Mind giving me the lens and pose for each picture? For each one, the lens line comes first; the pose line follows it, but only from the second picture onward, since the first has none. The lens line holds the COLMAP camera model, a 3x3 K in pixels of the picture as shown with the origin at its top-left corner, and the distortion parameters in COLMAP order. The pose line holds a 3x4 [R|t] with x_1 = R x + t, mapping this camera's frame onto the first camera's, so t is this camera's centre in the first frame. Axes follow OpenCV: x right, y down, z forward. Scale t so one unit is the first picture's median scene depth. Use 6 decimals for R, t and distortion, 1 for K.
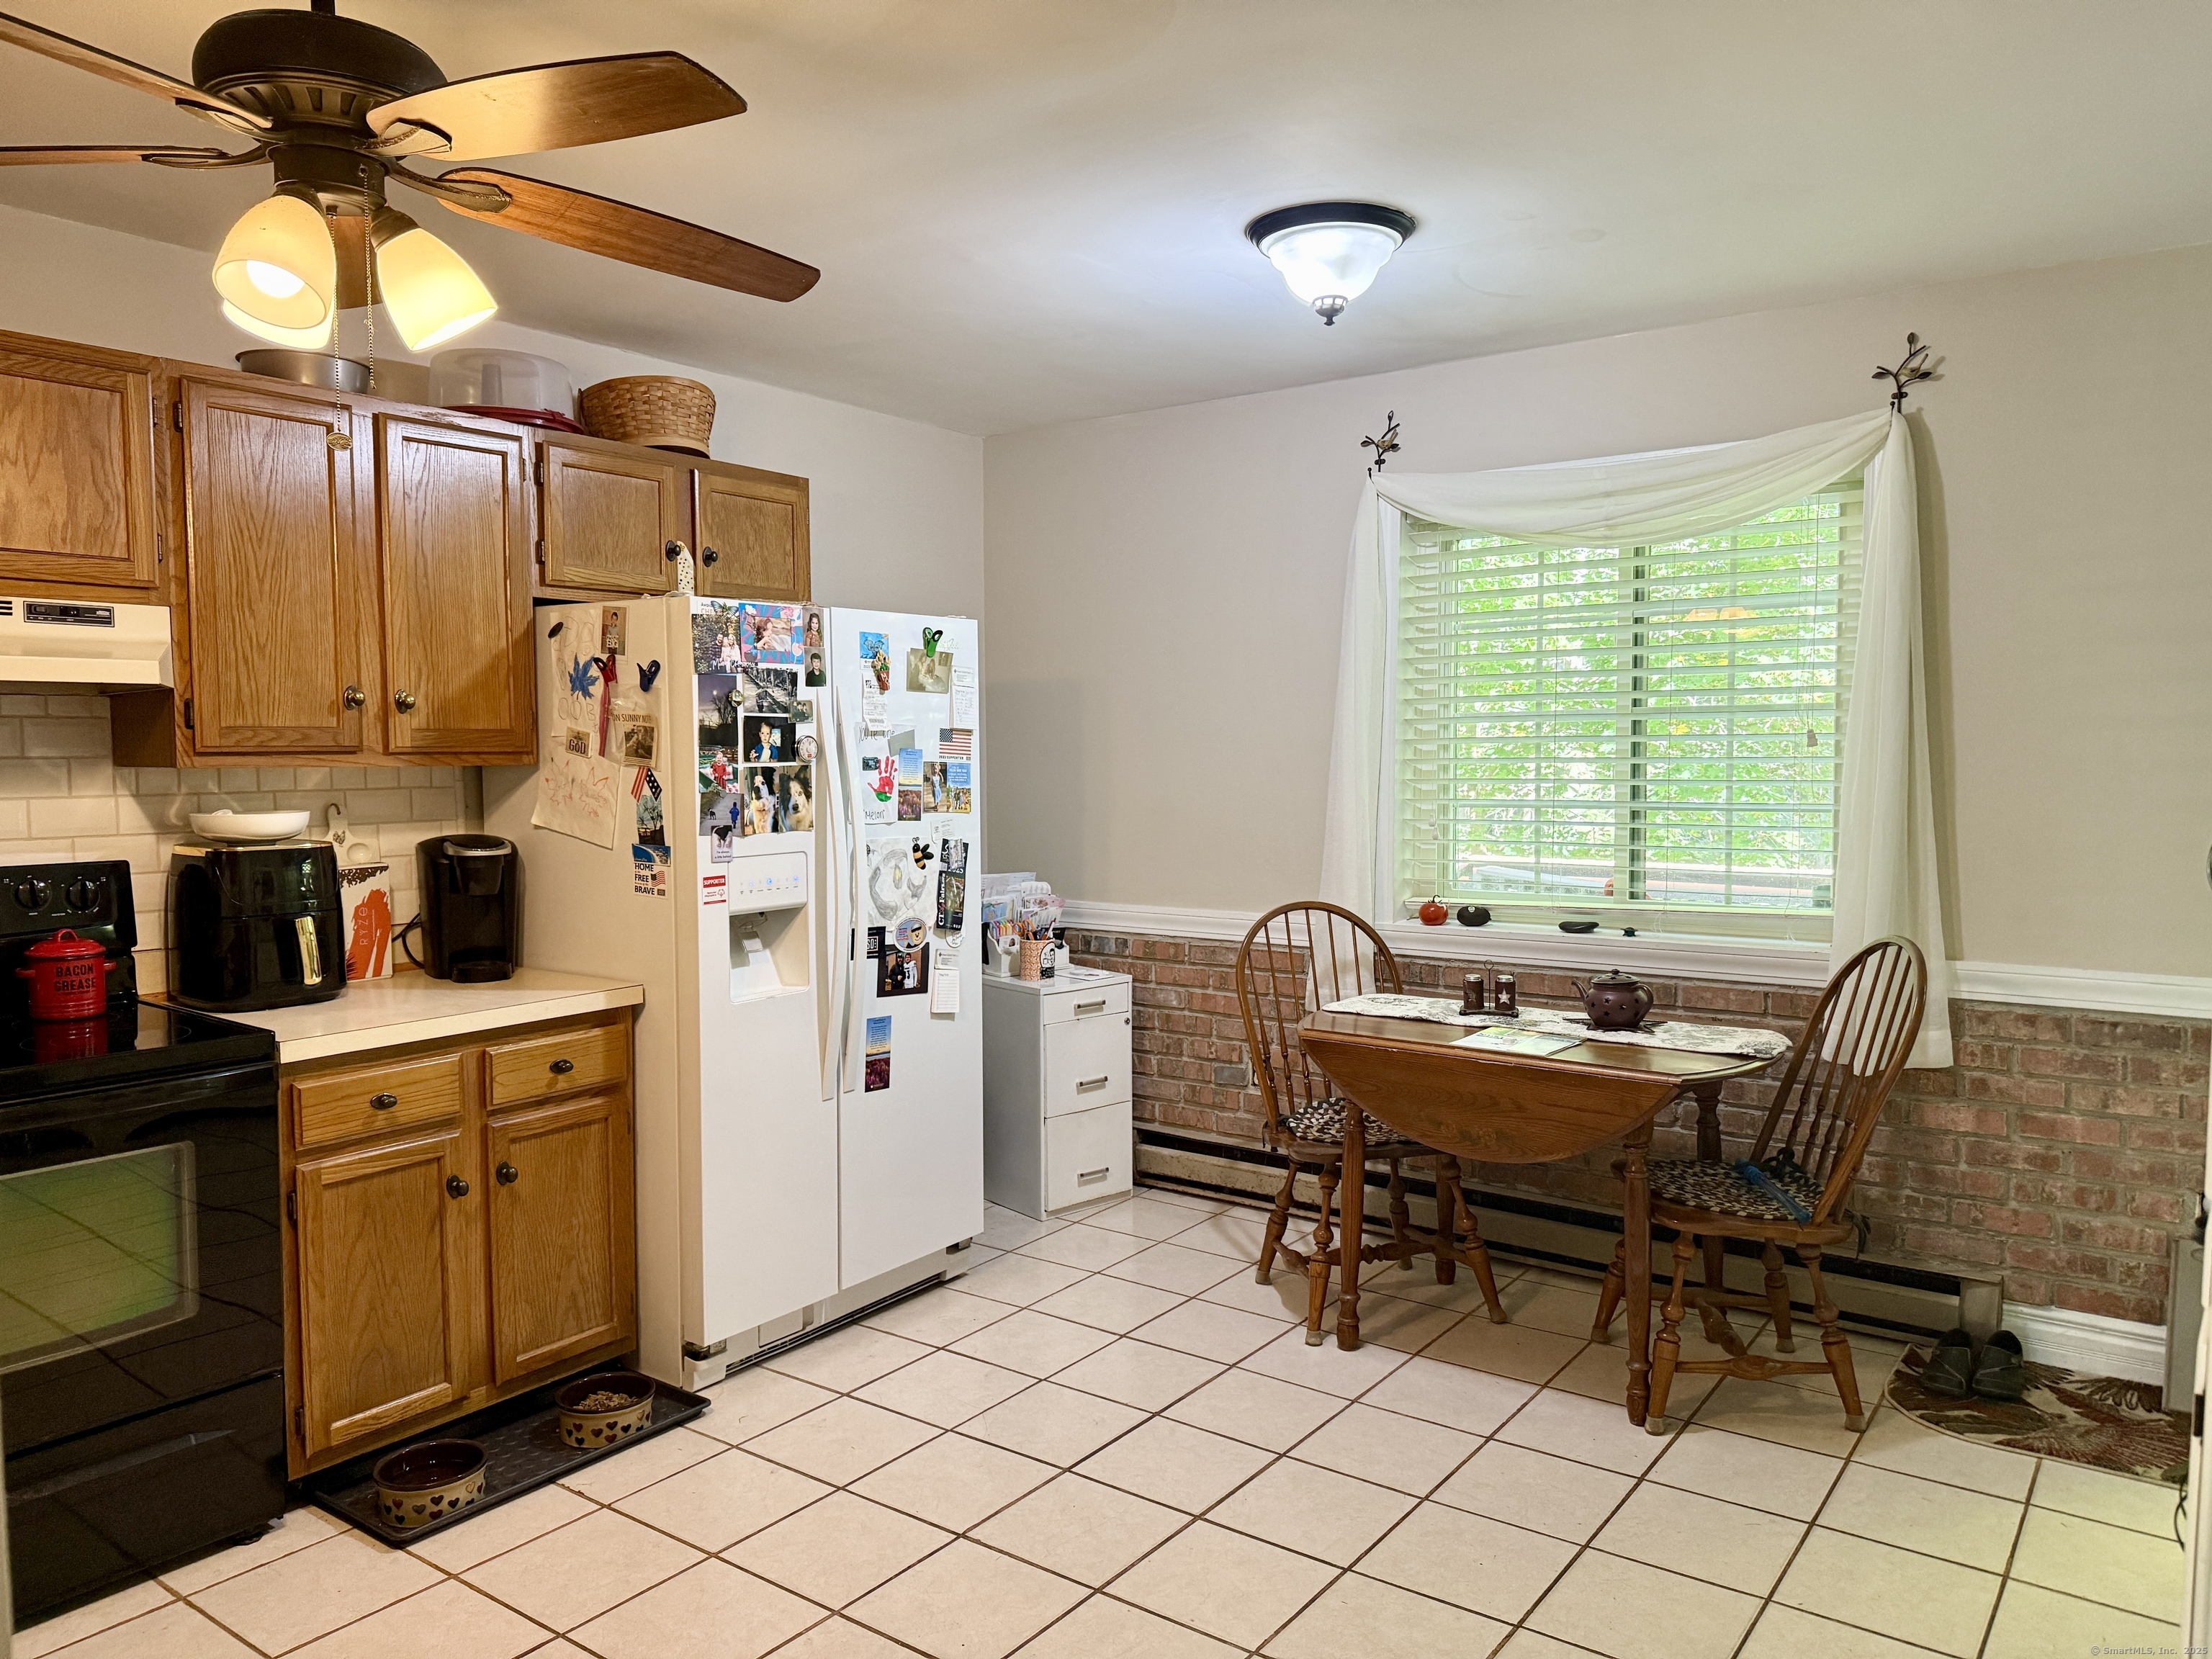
lens RADIAL K [[1548.4, 0, 1109.4], [0, 1548.4, 836.9], [0, 0, 1]] dist [0.035285, -0.008780]
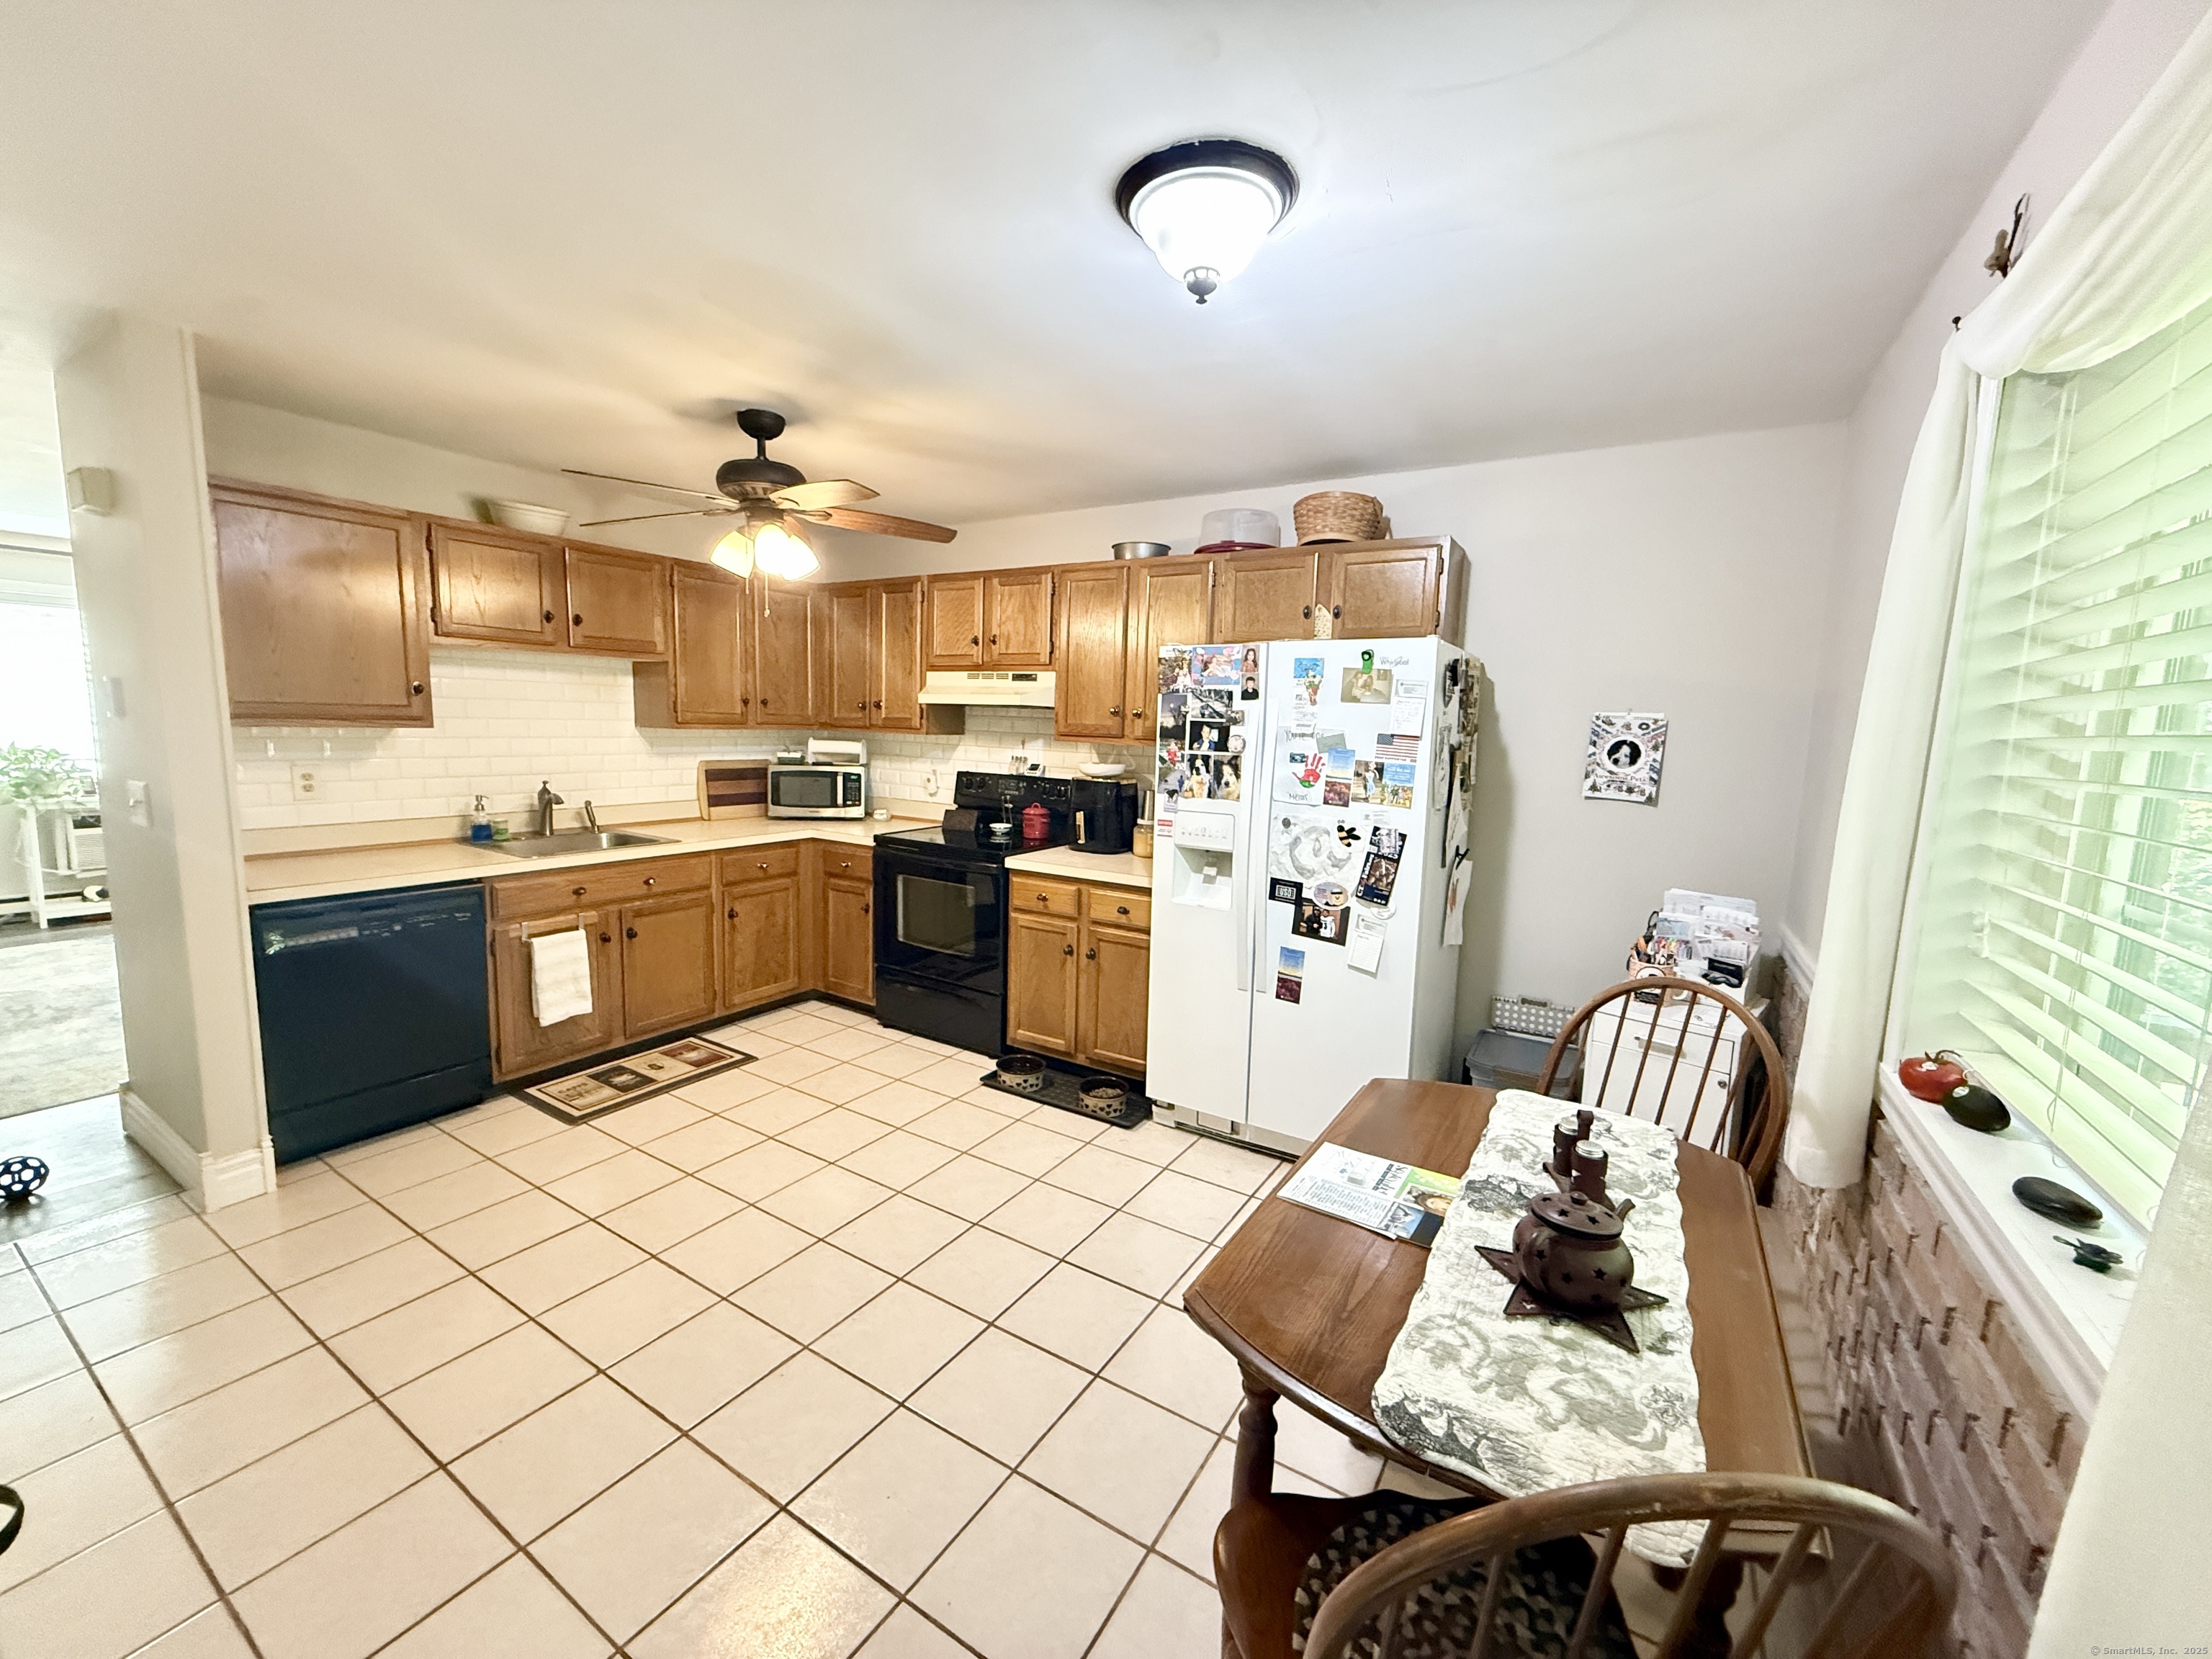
lens RADIAL K [[882.4, 0, 1096.9], [0, 882.4, 833.1], [0, 0, 1]] dist [-0.001227, 0.000201]
pose [[0.066278, 0.130642, -0.989212, 0.614324], [-0.090644, 0.988081, 0.124419, -0.064990], [0.993675, 0.081420, 0.077330, 0.812264]]
